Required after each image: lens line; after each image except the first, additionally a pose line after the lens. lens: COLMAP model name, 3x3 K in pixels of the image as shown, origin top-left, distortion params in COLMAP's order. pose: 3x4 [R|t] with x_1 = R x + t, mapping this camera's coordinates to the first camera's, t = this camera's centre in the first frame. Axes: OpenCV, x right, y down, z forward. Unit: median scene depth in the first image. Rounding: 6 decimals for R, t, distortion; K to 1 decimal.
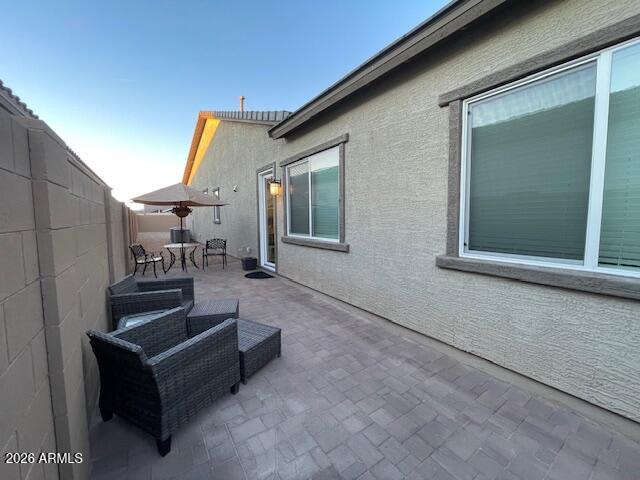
lens RADIAL K [[259.1, 0, 317.7], [0, 259.1, 235.5], [0, 0, 1]] dist [0.000862, -0.000435]
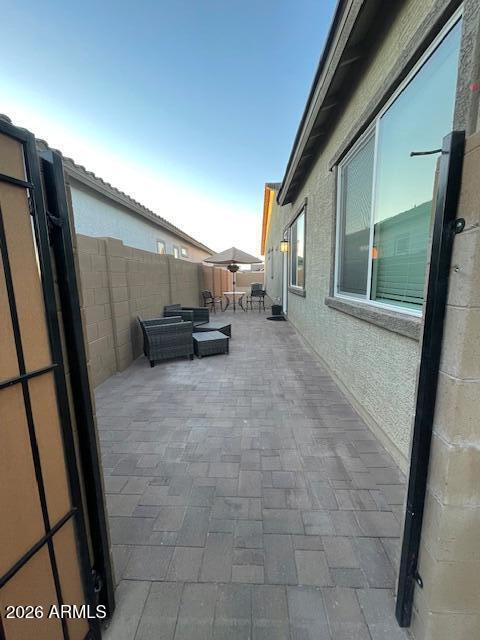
lens RADIAL K [[259.1, 0, 244.9], [0, 259.1, 319.8], [0, 0, 1]] dist [0.000862, -0.000435]
pose [[0.803205, 0.091951, -0.588563, 0.885354], [-0.033080, 0.993375, 0.110050, 0.064797], [0.594783, -0.068923, 0.800926, -0.237431]]
